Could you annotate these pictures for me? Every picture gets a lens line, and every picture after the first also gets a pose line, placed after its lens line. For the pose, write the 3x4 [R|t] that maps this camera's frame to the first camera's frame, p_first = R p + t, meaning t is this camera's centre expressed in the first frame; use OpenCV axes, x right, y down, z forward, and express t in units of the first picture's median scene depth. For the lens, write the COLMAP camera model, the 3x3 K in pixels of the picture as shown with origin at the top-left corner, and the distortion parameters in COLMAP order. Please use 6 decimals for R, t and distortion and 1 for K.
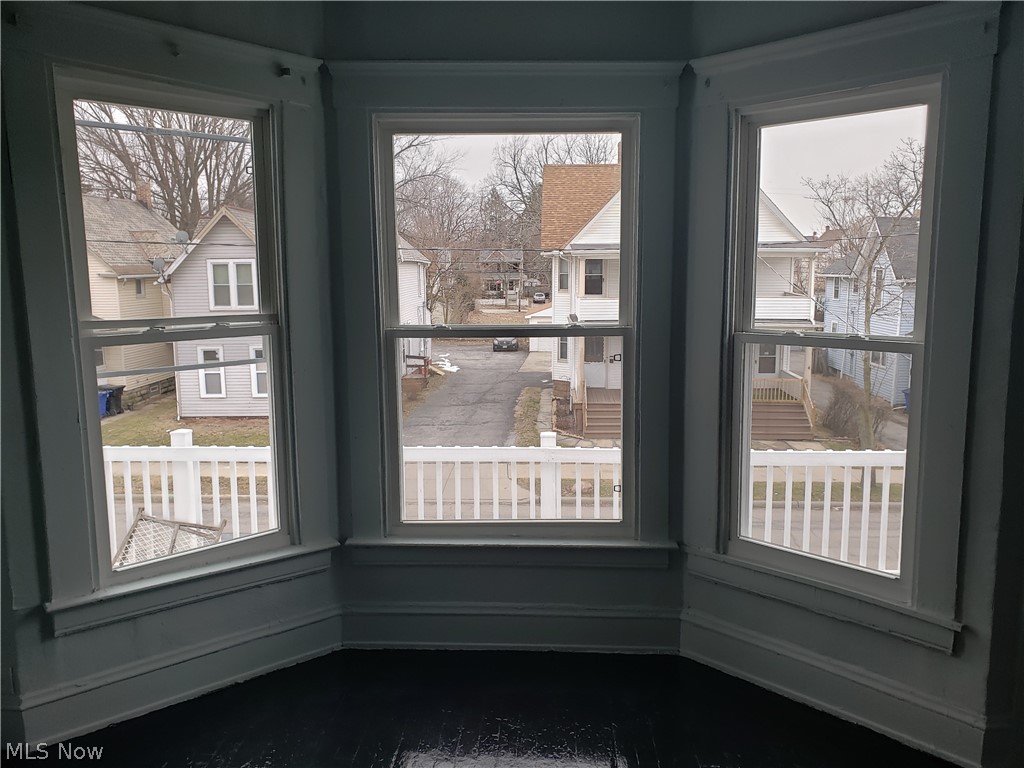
lens RADIAL K [[830.9, 0, 512.0], [0, 830.9, 384.0], [0, 0, 1]] dist [0.089401, 0.000716]
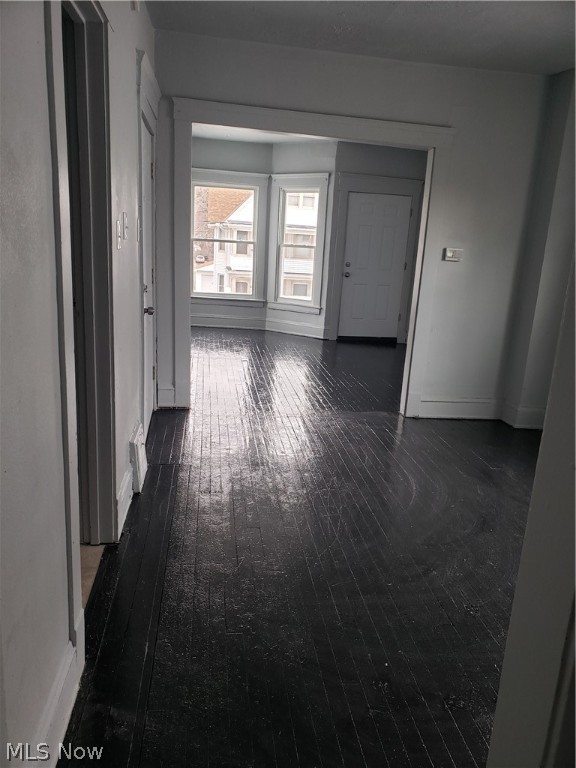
lens RADIAL K [[623.2, 0, 288.0], [0, 623.2, 384.0], [0, 0, 1]] dist [0.089401, 0.000716]
pose [[0.983727, 0.021101, 0.178425, -0.207901], [-0.036710, 0.995735, 0.084637, 0.329949], [-0.175878, -0.089809, 0.980307, -1.894765]]
